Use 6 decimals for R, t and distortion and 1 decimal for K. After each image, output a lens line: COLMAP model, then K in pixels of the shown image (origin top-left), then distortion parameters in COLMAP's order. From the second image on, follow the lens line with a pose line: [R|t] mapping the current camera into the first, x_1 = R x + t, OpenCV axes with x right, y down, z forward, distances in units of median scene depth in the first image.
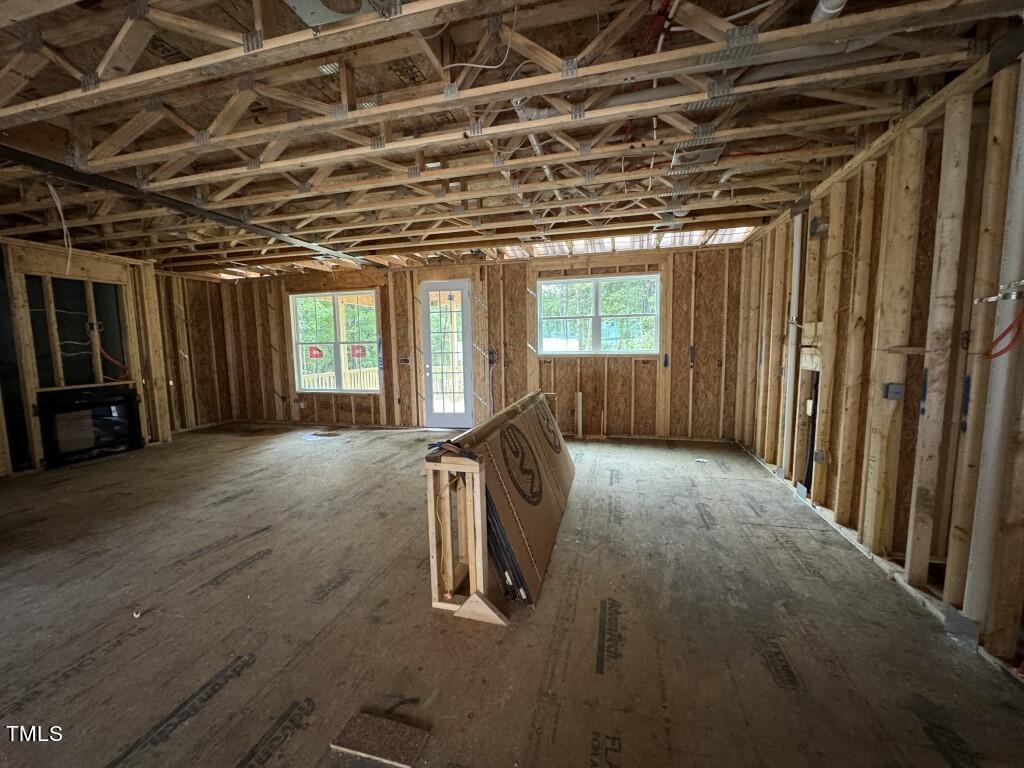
lens RADIAL K [[407.1, 0, 512.1], [0, 407.1, 384.1], [0, 0, 1]] dist [-0.001138, -0.000476]
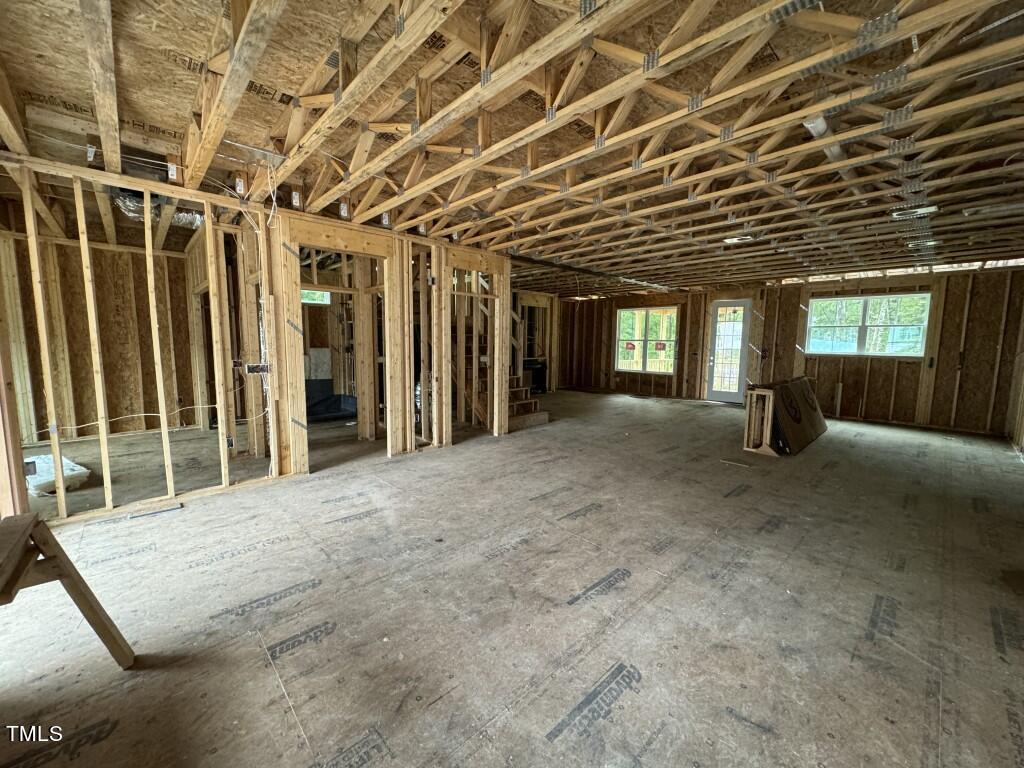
lens RADIAL K [[407.1, 0, 509.0], [0, 407.1, 384.1], [0, 0, 1]] dist [-0.001138, -0.000476]
pose [[0.845384, 0.084845, -0.527377, -0.045868], [-0.081810, 0.996222, 0.029131, 0.069495], [0.527856, 0.018518, 0.849132, -0.661729]]
